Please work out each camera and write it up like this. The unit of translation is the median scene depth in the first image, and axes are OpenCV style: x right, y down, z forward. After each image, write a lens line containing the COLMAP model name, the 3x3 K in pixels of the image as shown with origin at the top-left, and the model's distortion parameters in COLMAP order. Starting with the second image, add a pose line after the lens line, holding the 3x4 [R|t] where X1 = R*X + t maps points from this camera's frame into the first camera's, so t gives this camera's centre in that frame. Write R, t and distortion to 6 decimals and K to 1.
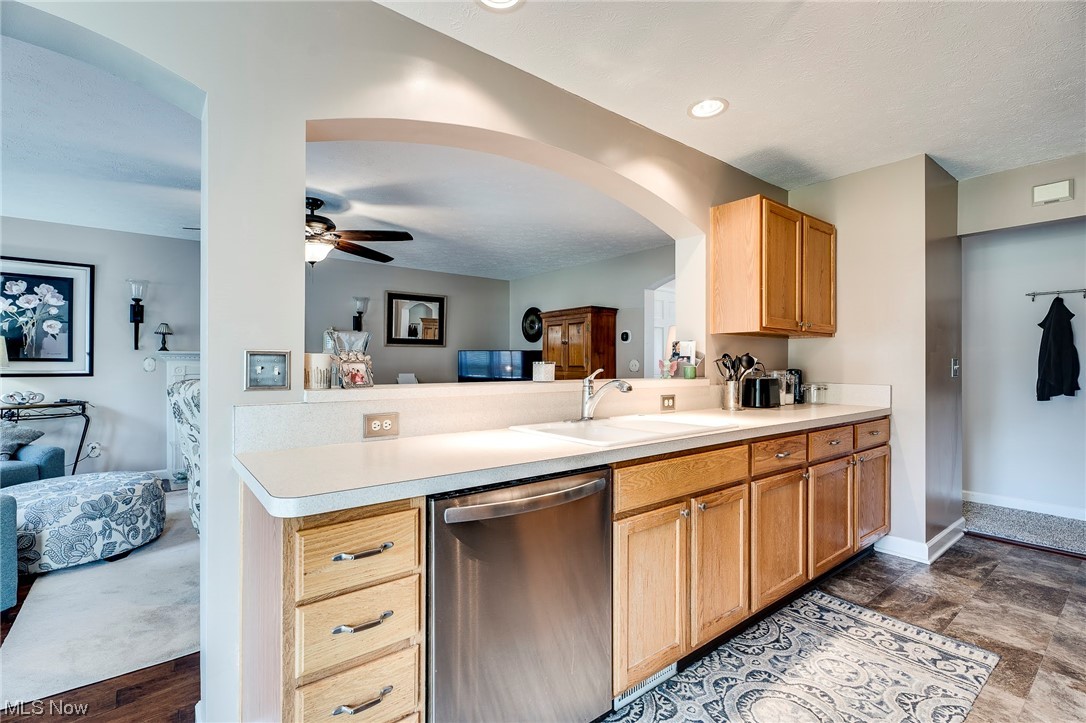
lens RADIAL K [[496.9, 0, 542.2], [0, 496.9, 359.9], [0, 0, 1]] dist [-0.000868, -0.000091]
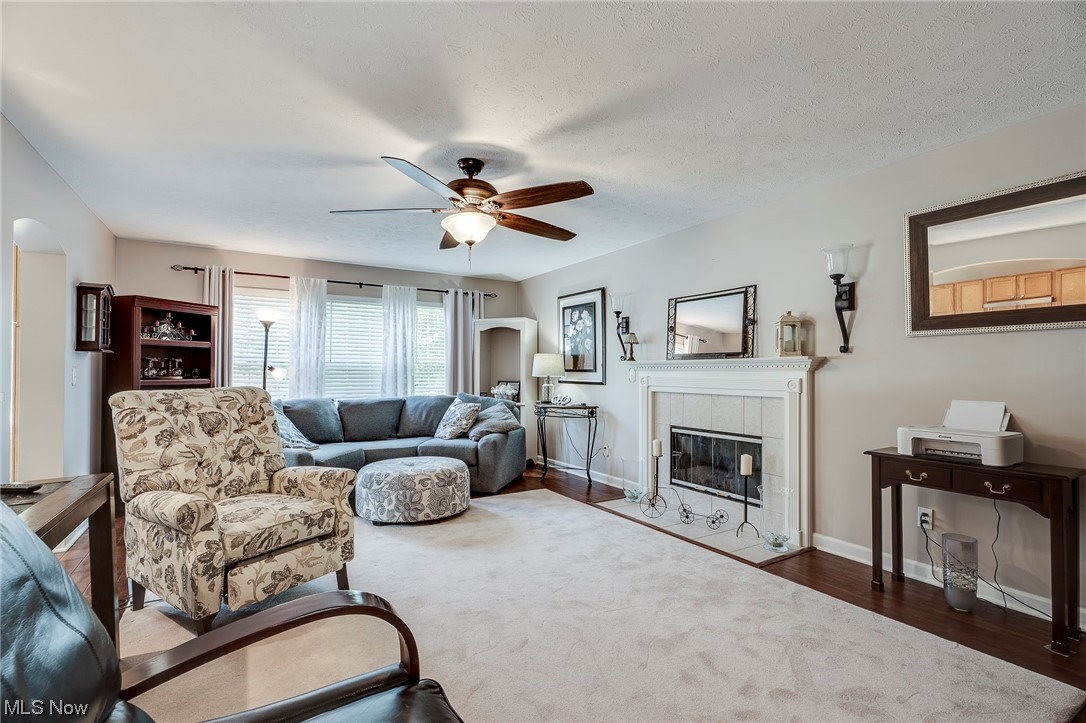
lens RADIAL K [[494.8, 0, 541.3], [0, 494.8, 368.6], [0, 0, 1]] dist [-0.000550, 0.000139]
pose [[-0.119998, -0.007886, -0.992743, 0.246550], [0.002783, 0.999962, -0.008280, 0.004477], [0.992770, -0.003757, -0.119972, 1.046370]]
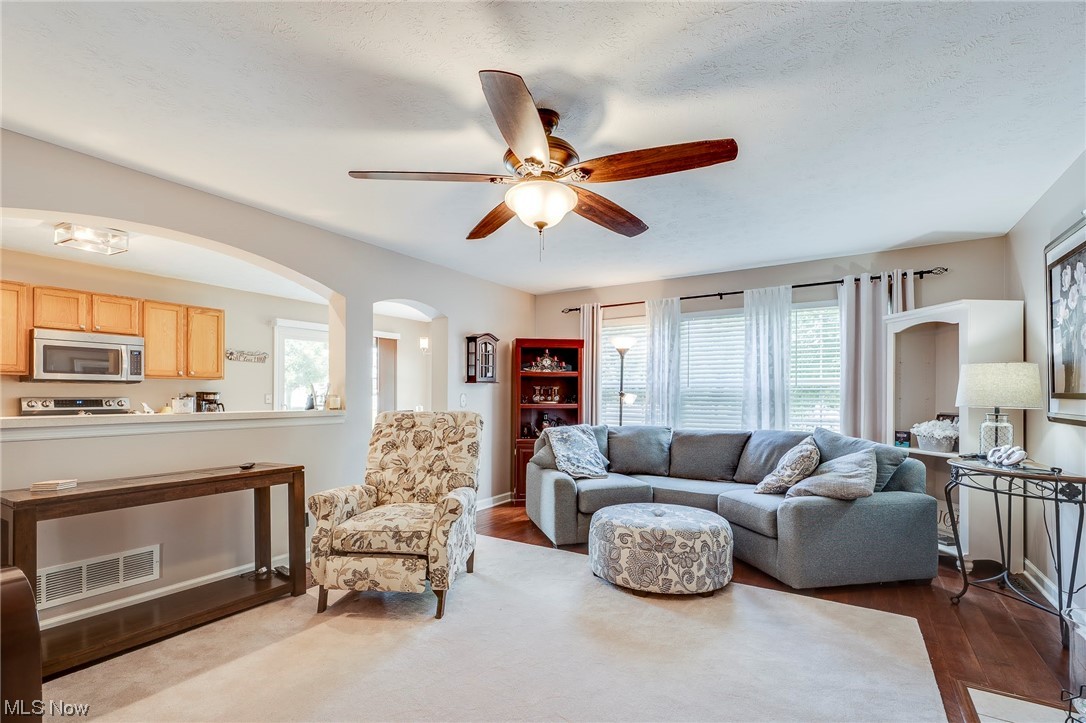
lens RADIAL K [[496.9, 0, 528.1], [0, 496.9, 396.5], [0, 0, 1]] dist [0.000734, 0.000448]
pose [[-0.948280, -0.002553, -0.317426, -0.234405], [-0.001426, 0.999992, -0.003782, 0.002696], [0.317433, -0.003134, -0.948276, 1.343034]]
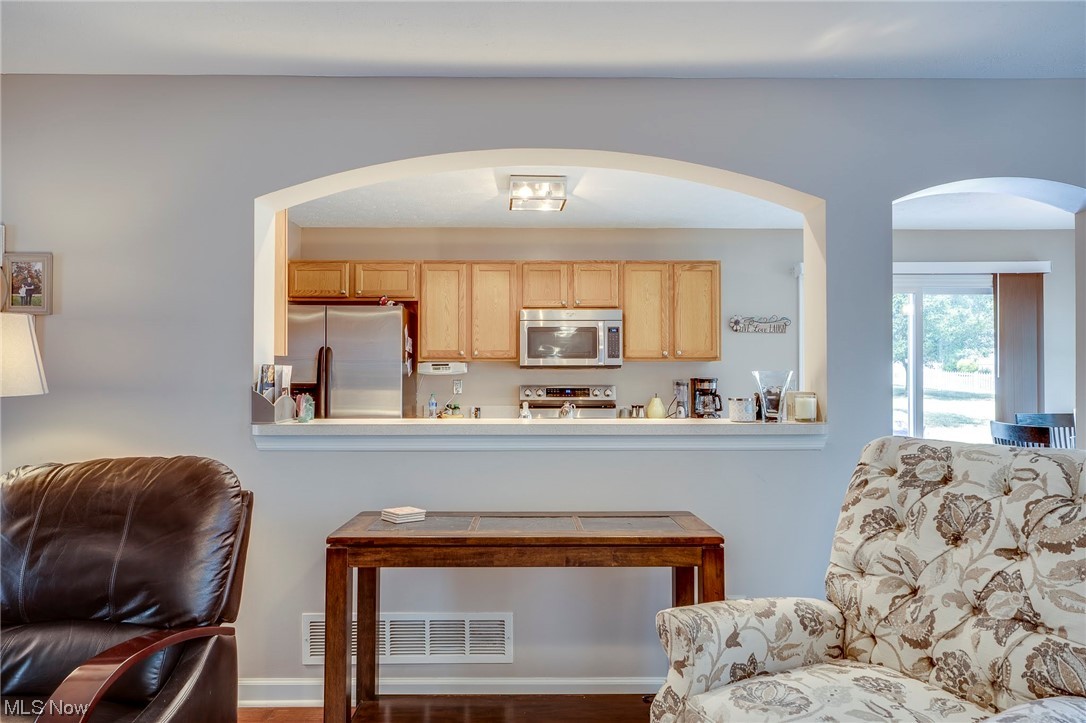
lens RADIAL K [[667.7, 0, 538.9], [0, 667.7, 367.4], [0, 0, 1]] dist [-0.001060, 0.002317]
pose [[-0.792036, 0.002434, 0.610470, -0.366364], [-0.004455, 0.999942, -0.009766, -0.018887], [-0.610459, -0.010454, -0.791979, 1.031062]]
